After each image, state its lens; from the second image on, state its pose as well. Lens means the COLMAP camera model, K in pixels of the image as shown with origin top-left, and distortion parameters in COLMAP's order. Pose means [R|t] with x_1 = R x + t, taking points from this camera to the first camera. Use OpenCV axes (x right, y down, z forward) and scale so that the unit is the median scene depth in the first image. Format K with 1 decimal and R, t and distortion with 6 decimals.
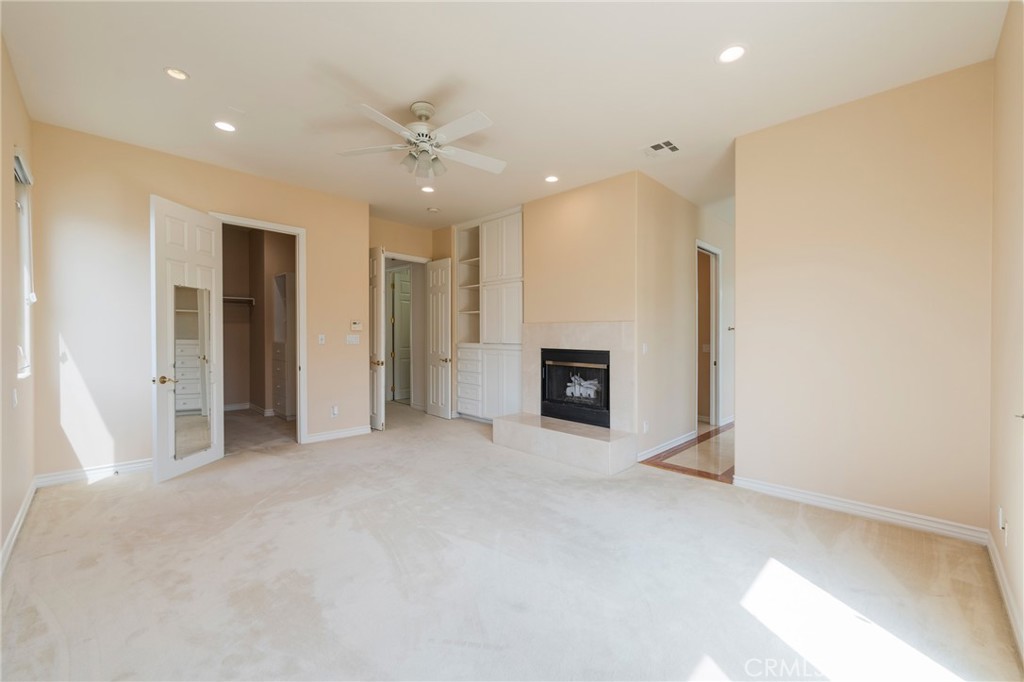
lens RADIAL K [[412.0, 0, 512.6], [0, 412.0, 340.8], [0, 0, 1]] dist [-0.001583, -0.000117]
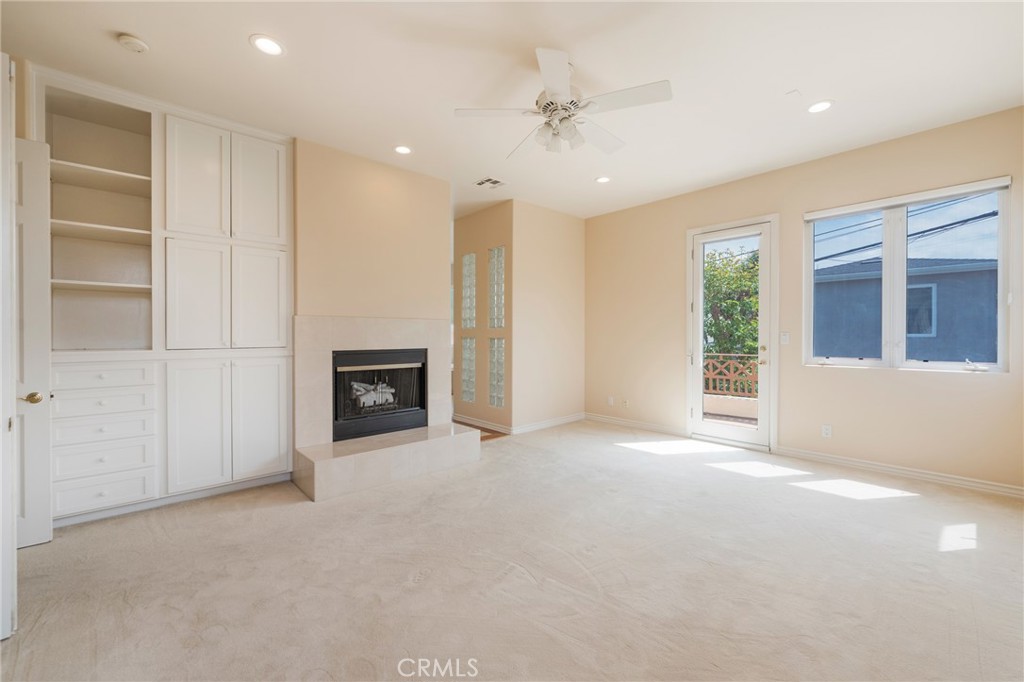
lens RADIAL K [[412.0, 0, 506.0], [0, 412.0, 334.6], [0, 0, 1]] dist [-0.001583, -0.000117]
pose [[0.070442, -0.008259, 0.997482, -0.642163], [0.013630, 0.999880, 0.007316, -0.011997], [-0.997423, 0.013080, 0.070546, 0.636829]]
